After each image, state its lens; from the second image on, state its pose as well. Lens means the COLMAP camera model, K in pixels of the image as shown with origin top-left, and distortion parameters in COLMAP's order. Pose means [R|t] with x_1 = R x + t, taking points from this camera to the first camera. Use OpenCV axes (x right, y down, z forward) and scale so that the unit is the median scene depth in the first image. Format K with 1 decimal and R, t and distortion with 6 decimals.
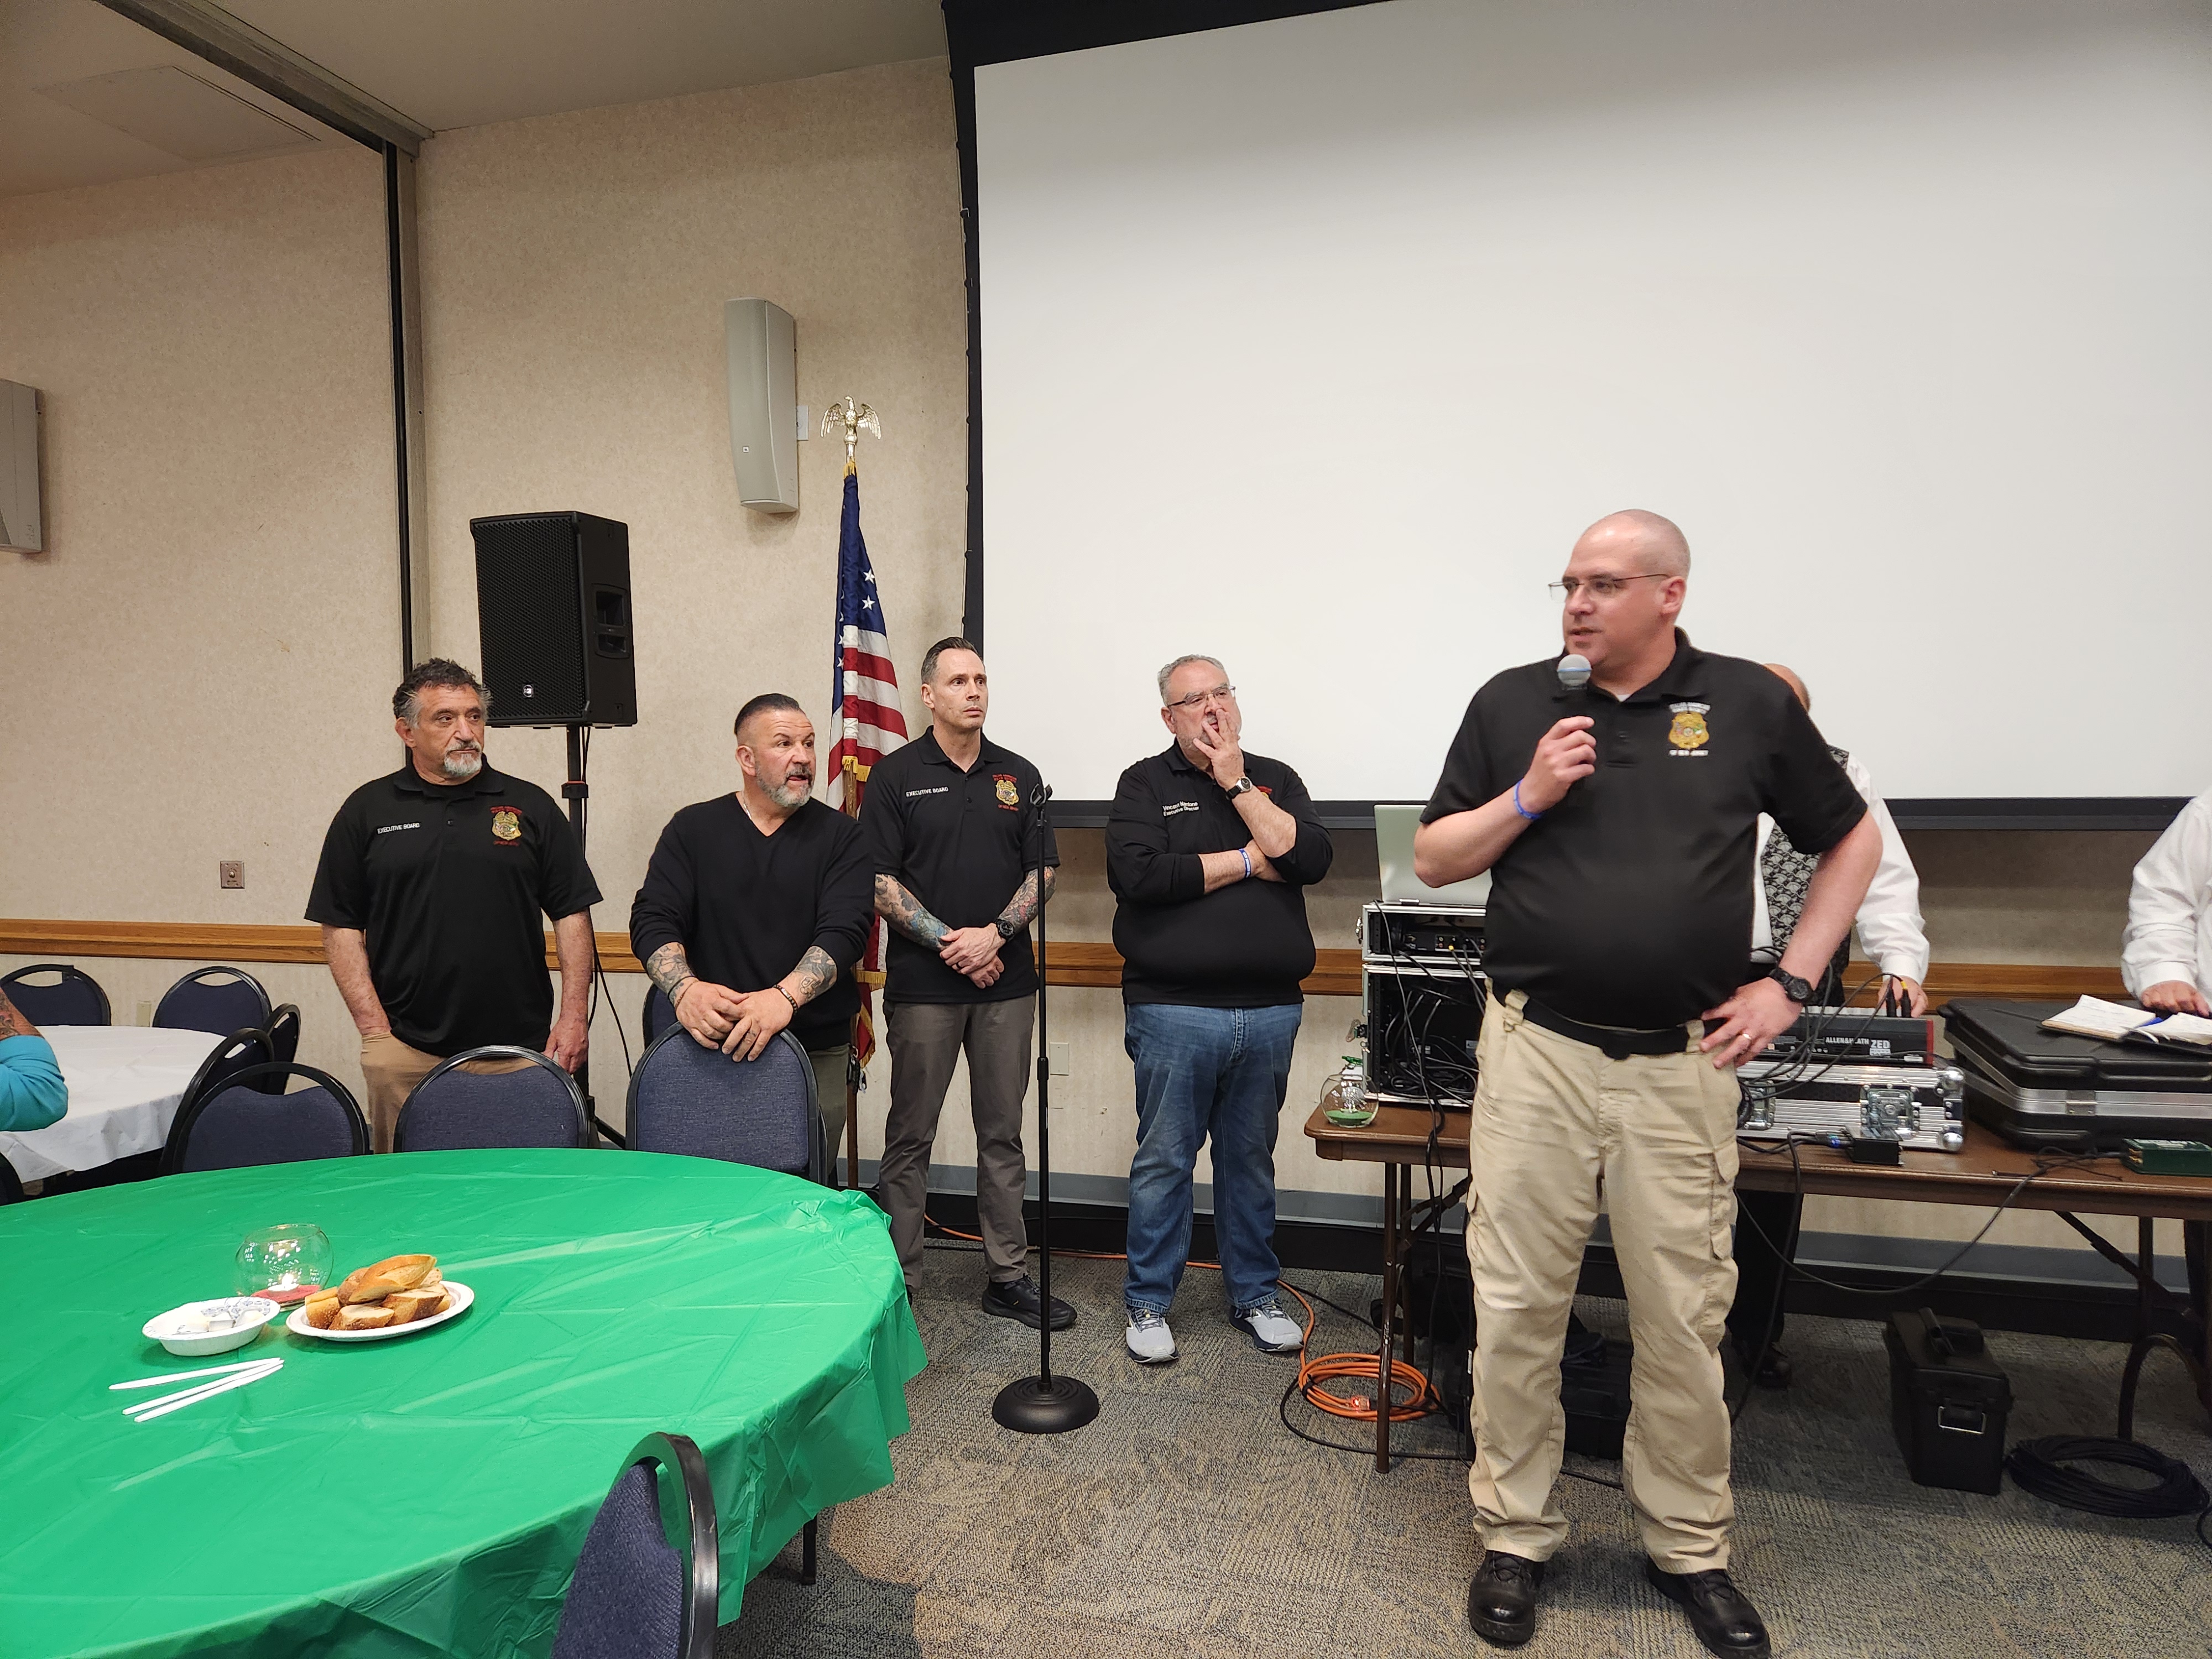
lens RADIAL K [[1518.8, 0, 1107.7], [0, 1518.8, 790.7], [0, 0, 1]] dist [0.060045, 0.005844]
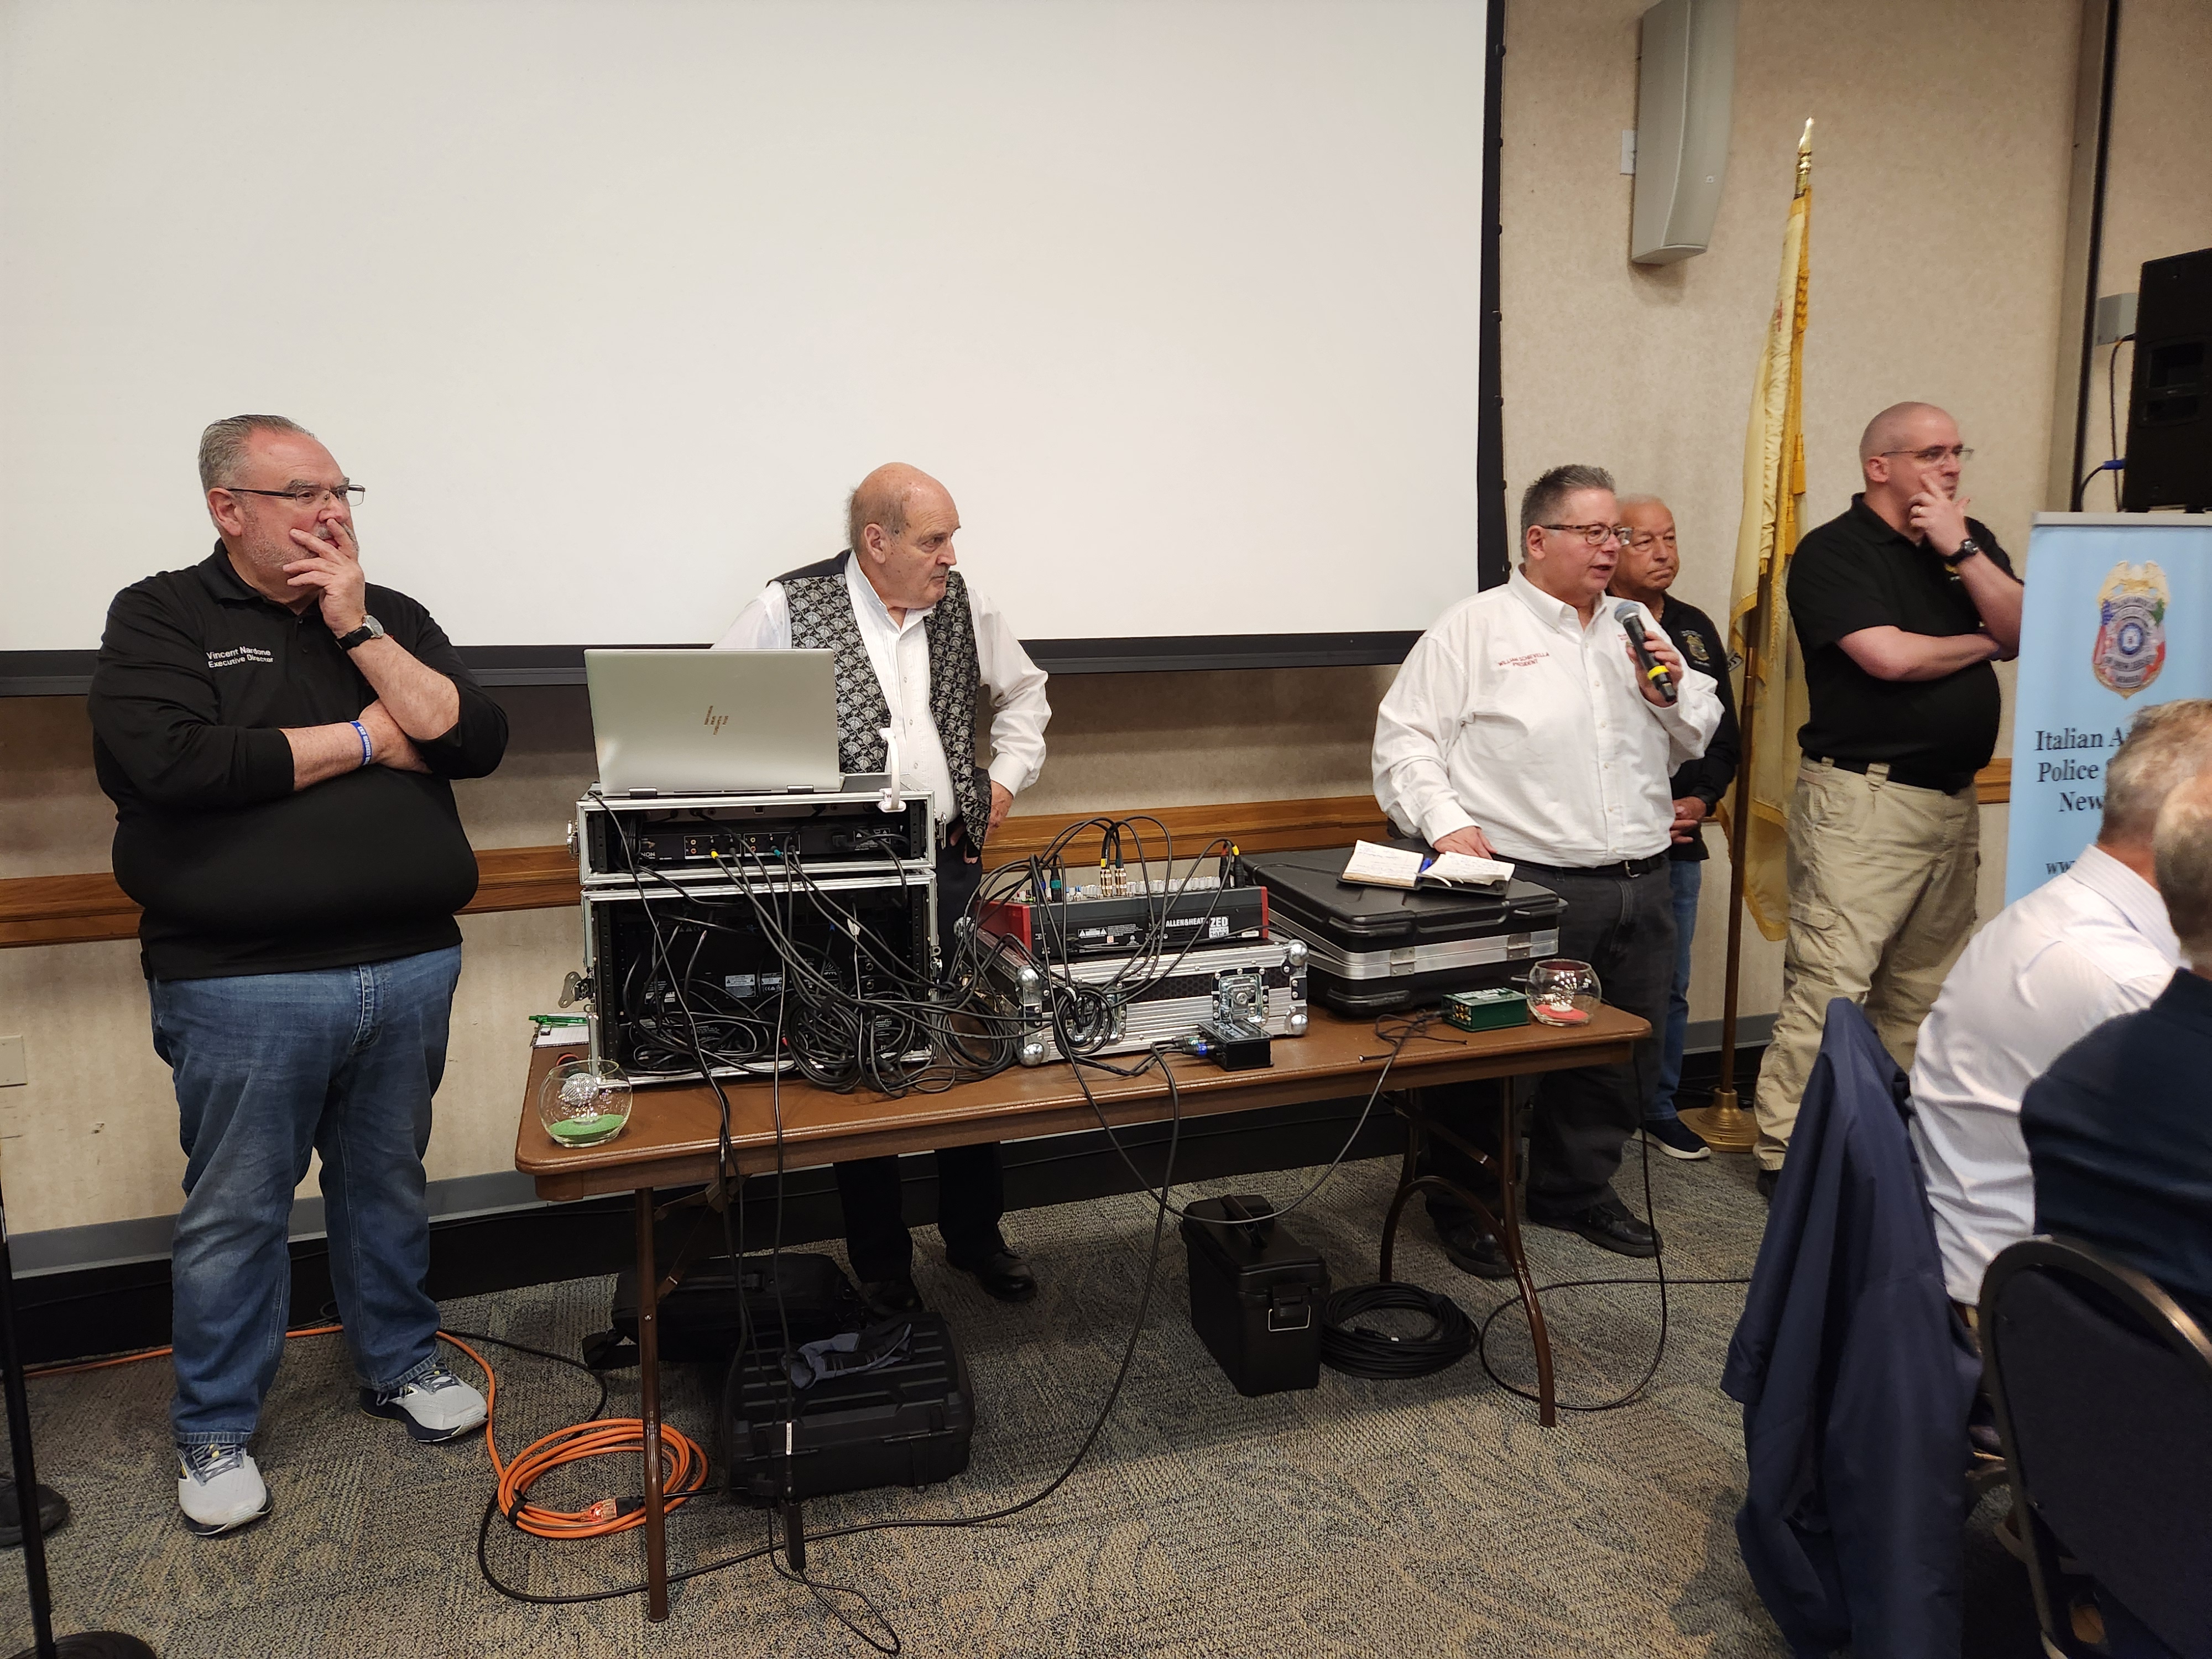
lens RADIAL K [[1518.8, 0, 1107.7], [0, 1518.8, 790.7], [0, 0, 1]] dist [0.060045, 0.005844]
pose [[0.828418, -0.067808, 0.555991, -0.015276], [0.011964, 0.994561, 0.103469, 0.002836], [-0.559983, -0.079064, 0.824723, 0.309844]]
